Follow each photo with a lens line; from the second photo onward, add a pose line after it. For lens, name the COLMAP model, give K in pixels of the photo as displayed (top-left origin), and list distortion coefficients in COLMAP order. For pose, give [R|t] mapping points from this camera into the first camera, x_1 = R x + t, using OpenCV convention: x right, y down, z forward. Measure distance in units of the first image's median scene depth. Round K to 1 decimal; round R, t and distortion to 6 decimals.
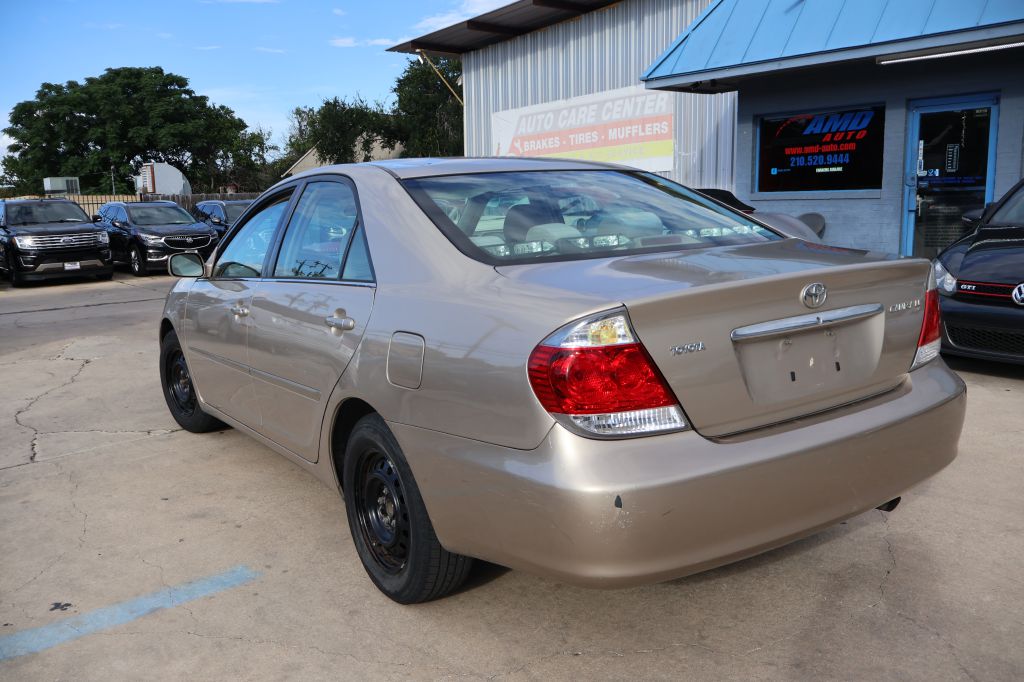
lens RADIAL K [[854.5, 0, 512.0], [0, 854.5, 341.0], [0, 0, 1]] dist [-0.003974, 0.002219]
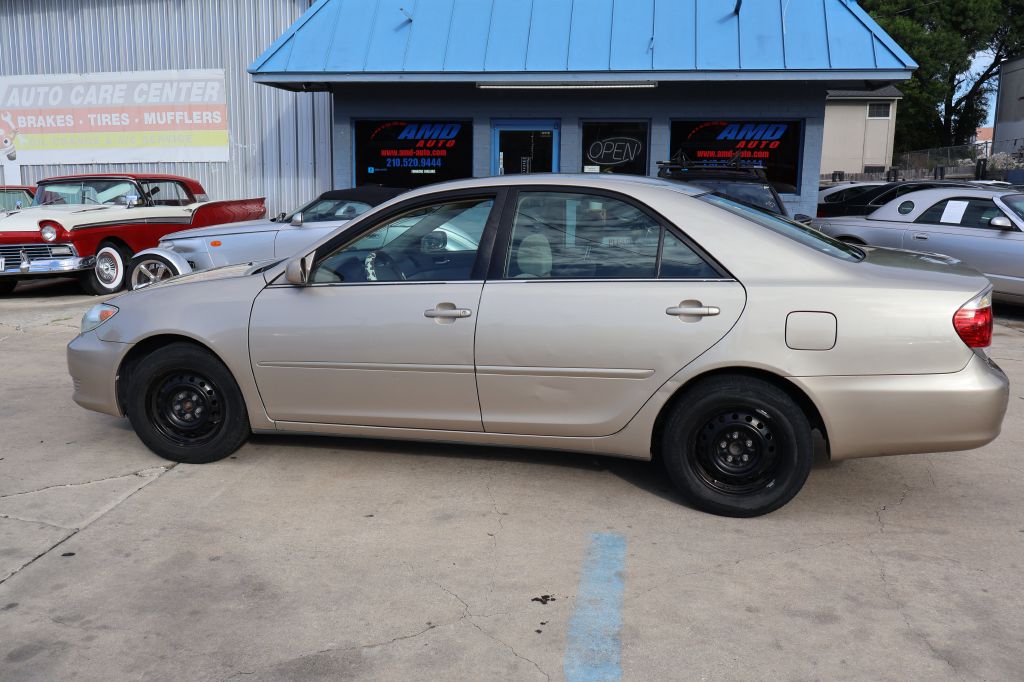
lens RADIAL K [[854.5, 0, 512.0], [0, 854.5, 341.0], [0, 0, 1]] dist [-0.003974, 0.002219]
pose [[0.742791, -0.088282, 0.663678, -0.319135], [0.078795, 0.995907, 0.044287, -0.013982], [-0.664871, 0.019399, 0.746706, 0.061947]]
